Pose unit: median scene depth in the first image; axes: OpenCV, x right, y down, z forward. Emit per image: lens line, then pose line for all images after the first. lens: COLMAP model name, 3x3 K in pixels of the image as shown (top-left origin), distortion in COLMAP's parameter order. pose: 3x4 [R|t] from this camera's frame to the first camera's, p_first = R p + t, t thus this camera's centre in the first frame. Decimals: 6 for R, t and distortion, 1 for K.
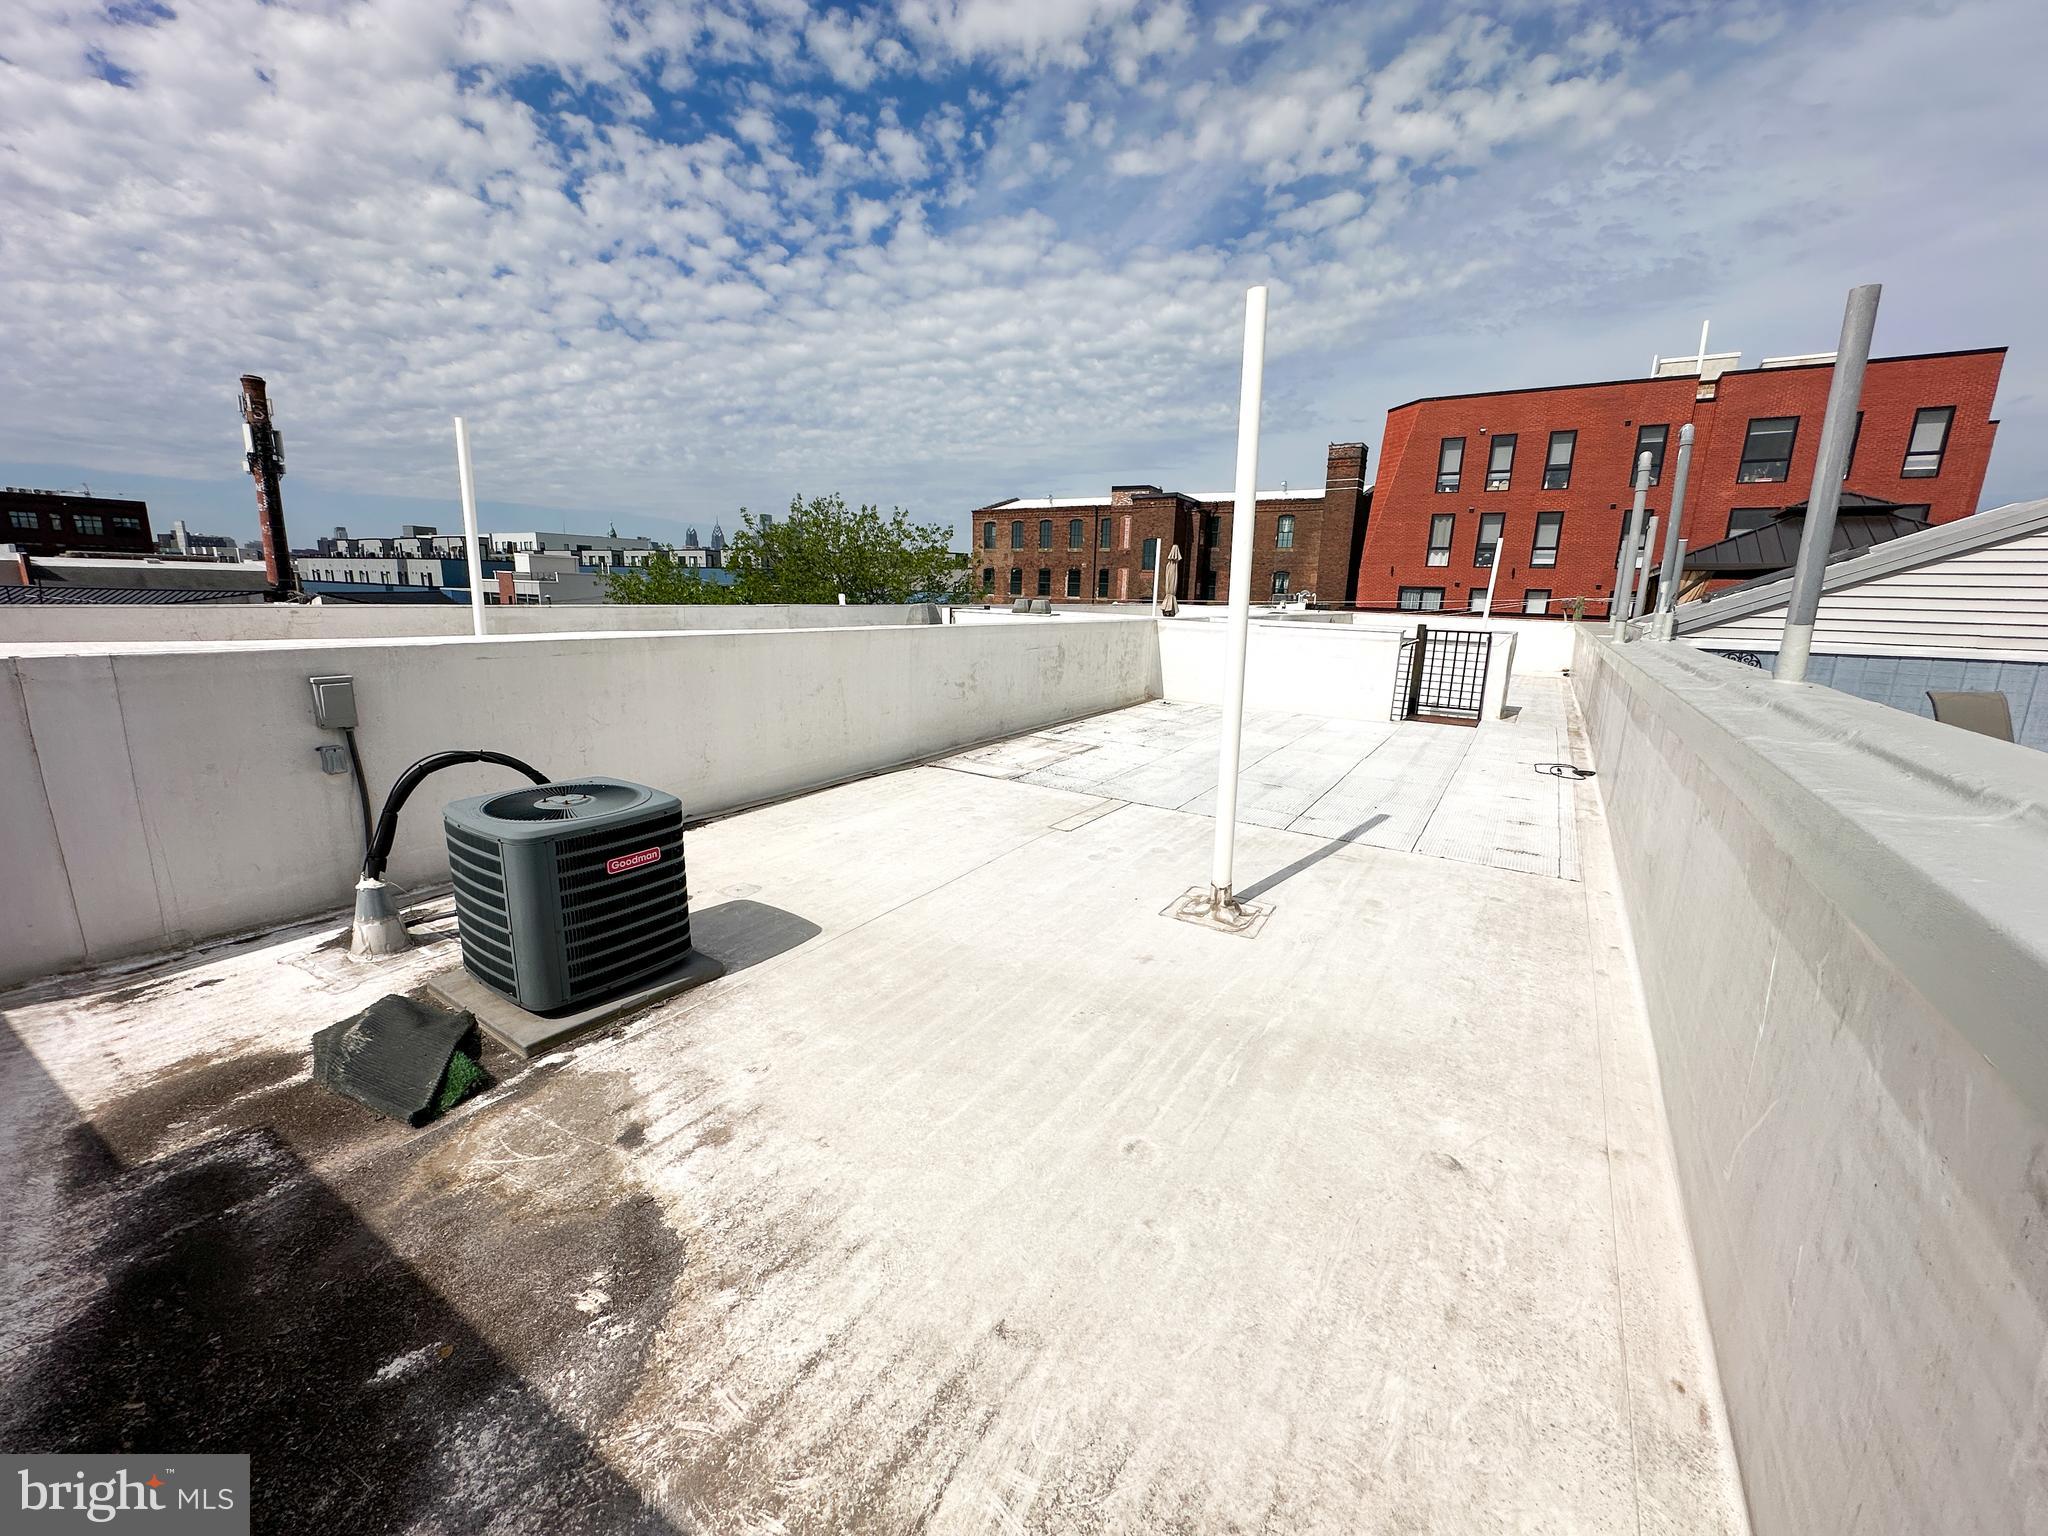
lens RADIAL K [[817.6, 0, 1016.9], [0, 817.6, 765.6], [0, 0, 1]] dist [-0.008436, 0.000496]
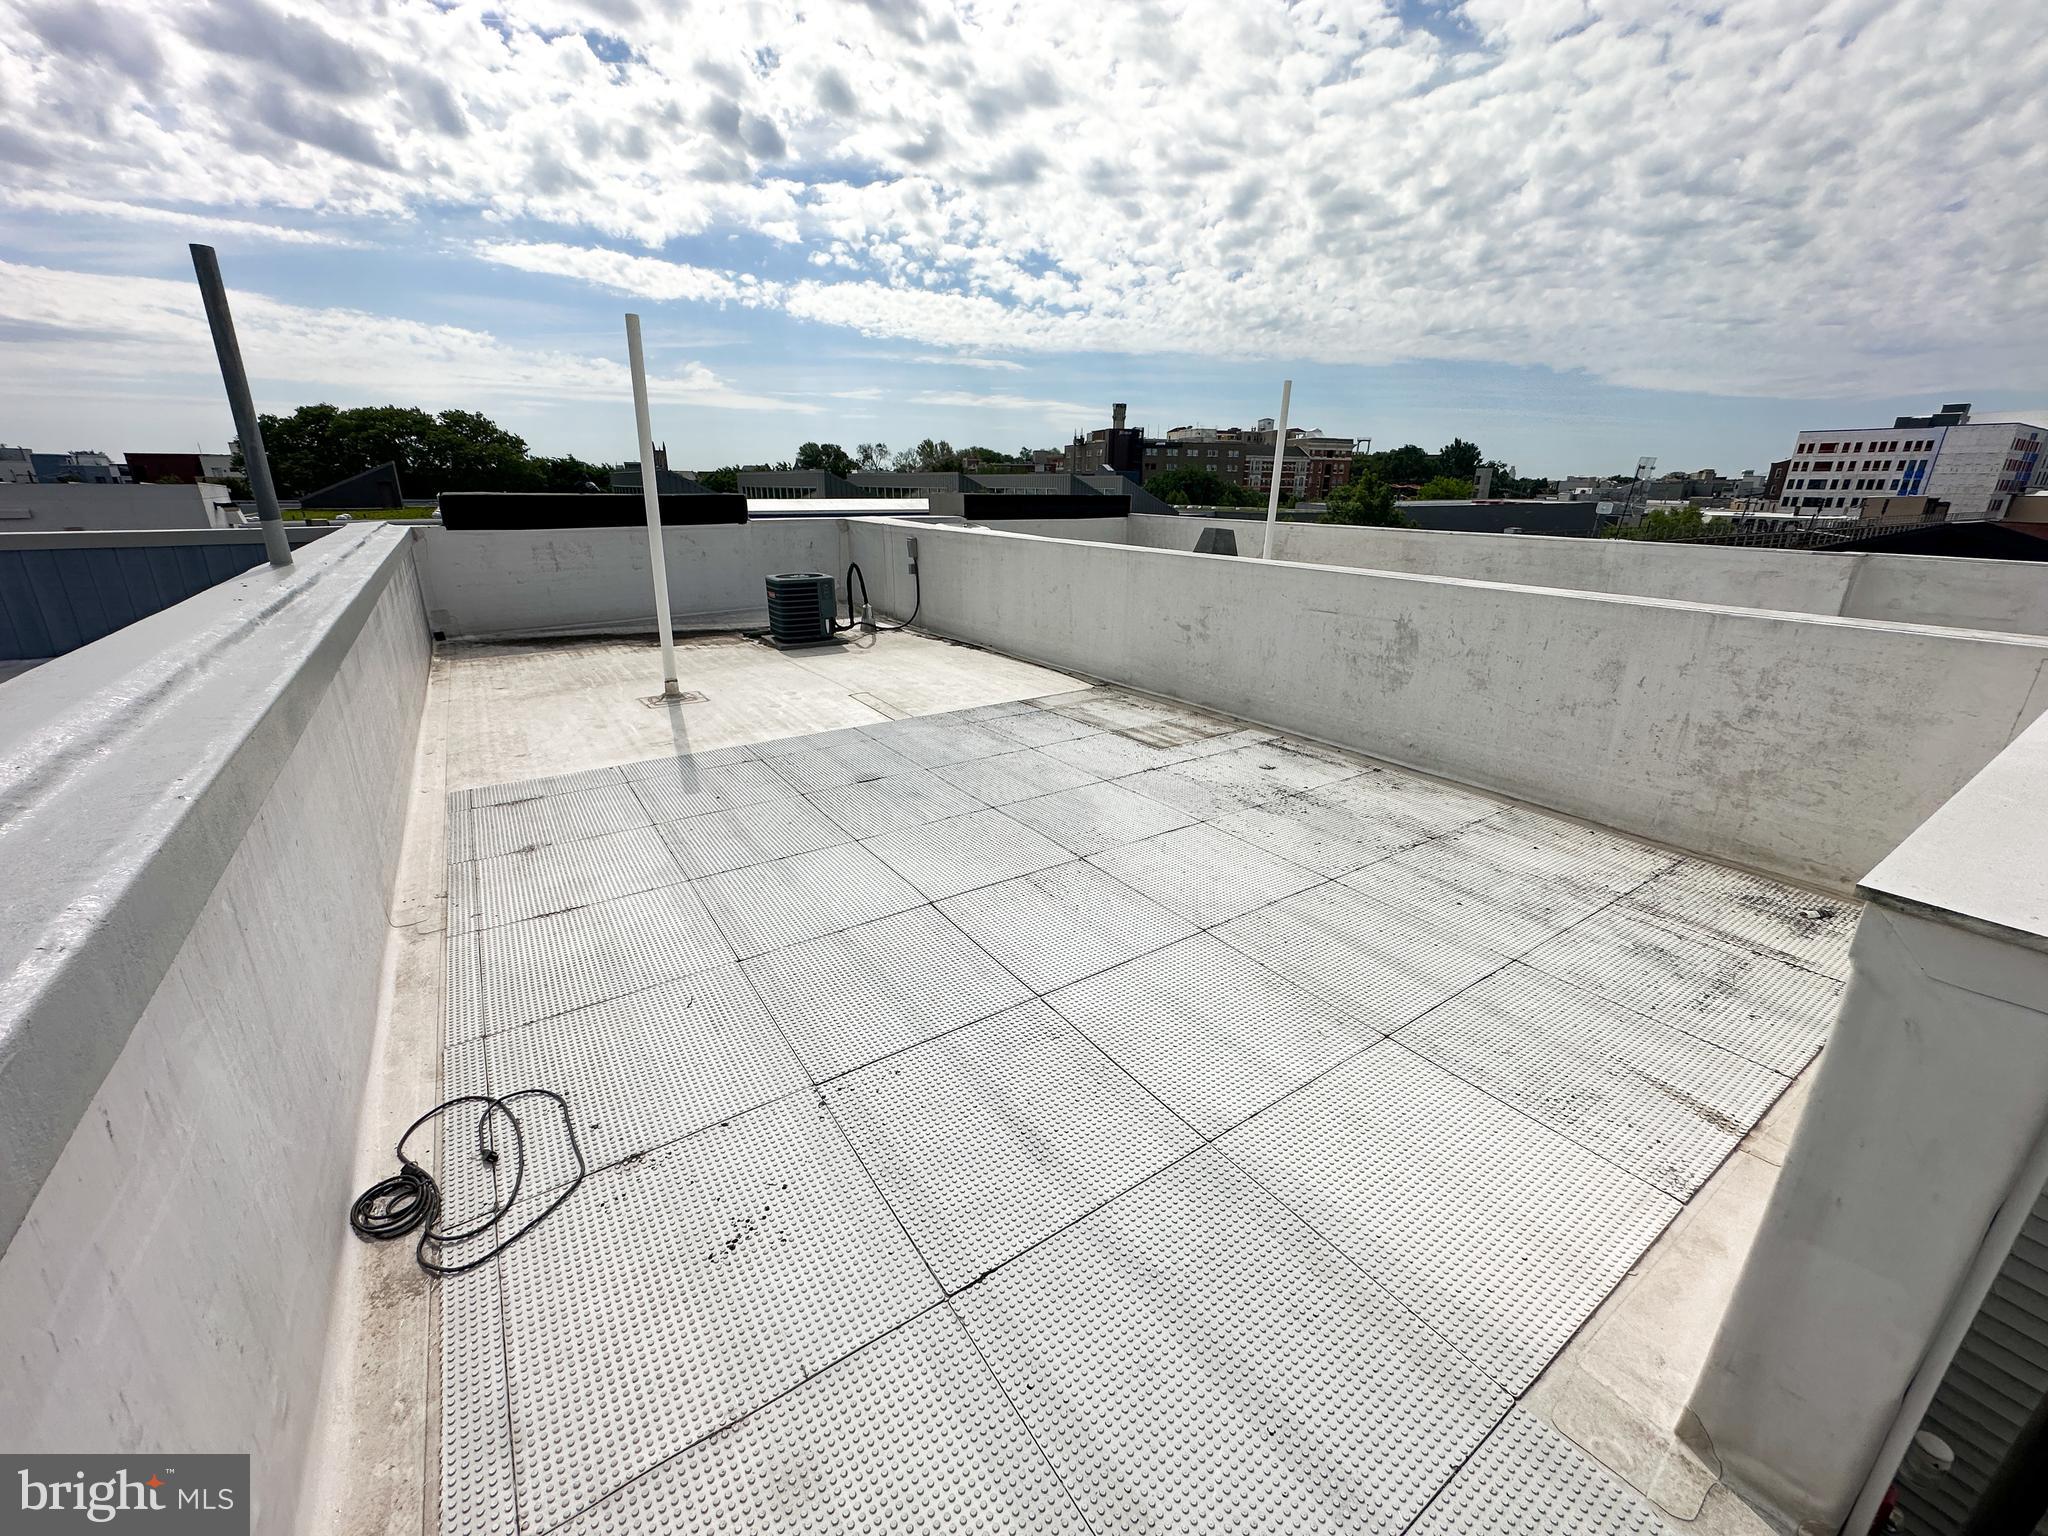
lens RADIAL K [[817.6, 0, 1016.9], [0, 817.6, 765.6], [0, 0, 1]] dist [-0.008436, 0.000496]
pose [[-0.404450, 0.267179, -0.874663, 1.105734], [-0.211151, 0.903258, 0.373551, -0.354870], [0.889851, 0.335769, -0.308908, 1.660708]]
